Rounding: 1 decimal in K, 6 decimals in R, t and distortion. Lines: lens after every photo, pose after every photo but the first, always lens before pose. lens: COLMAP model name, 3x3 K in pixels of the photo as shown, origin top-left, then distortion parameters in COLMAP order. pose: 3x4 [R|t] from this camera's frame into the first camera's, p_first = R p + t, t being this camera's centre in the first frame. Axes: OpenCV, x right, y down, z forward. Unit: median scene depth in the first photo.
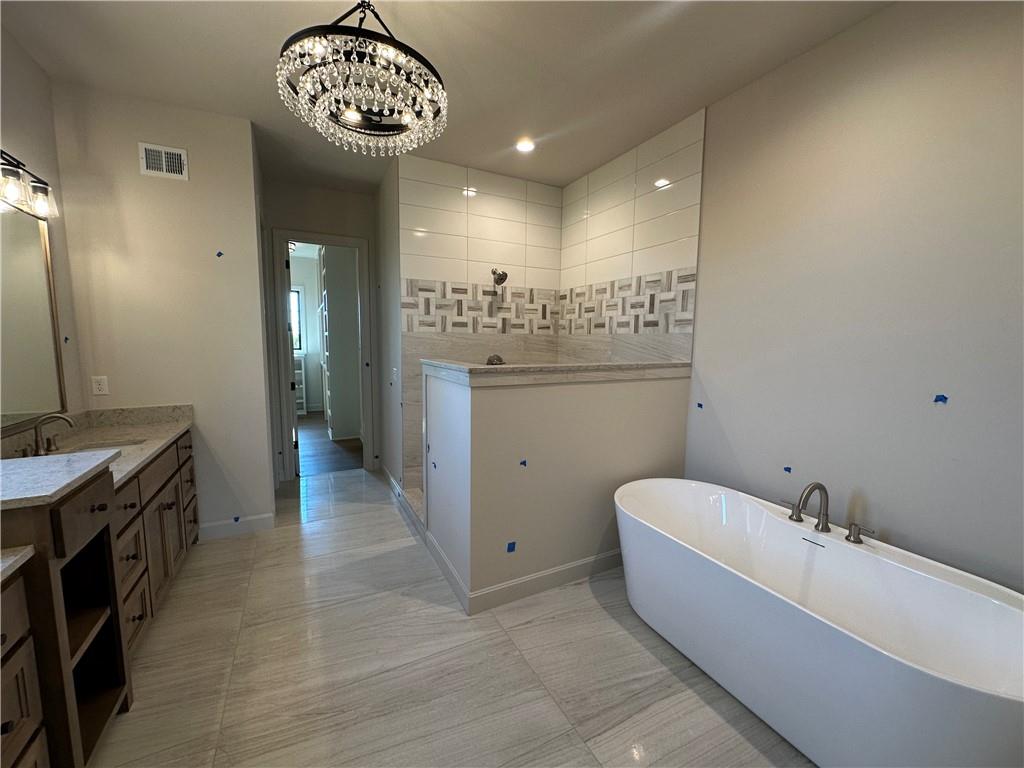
lens RADIAL K [[408.5, 0, 512.0], [0, 408.5, 384.0], [0, 0, 1]] dist [-0.001709, 0.000037]
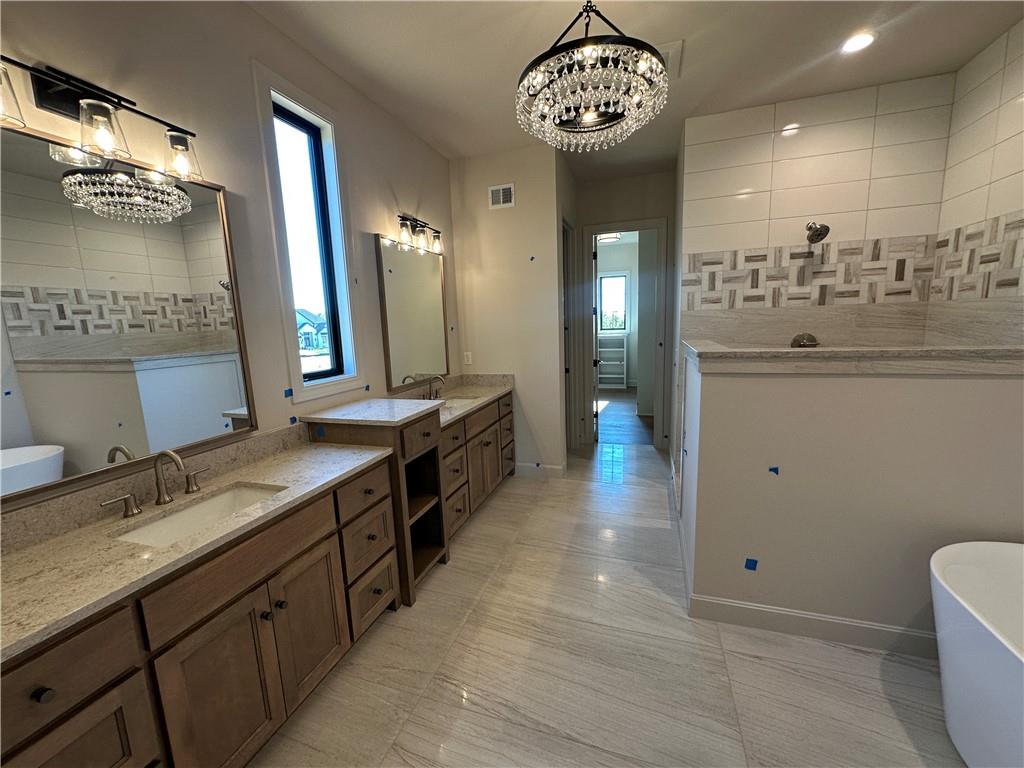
lens RADIAL K [[408.5, 0, 512.0], [0, 408.5, 384.0], [0, 0, 1]] dist [-0.001709, 0.000037]
pose [[0.693306, 0.074763, -0.716755, 0.158454], [-0.034821, 0.996918, 0.070303, -0.010715], [0.719802, -0.023783, 0.693772, 0.044492]]
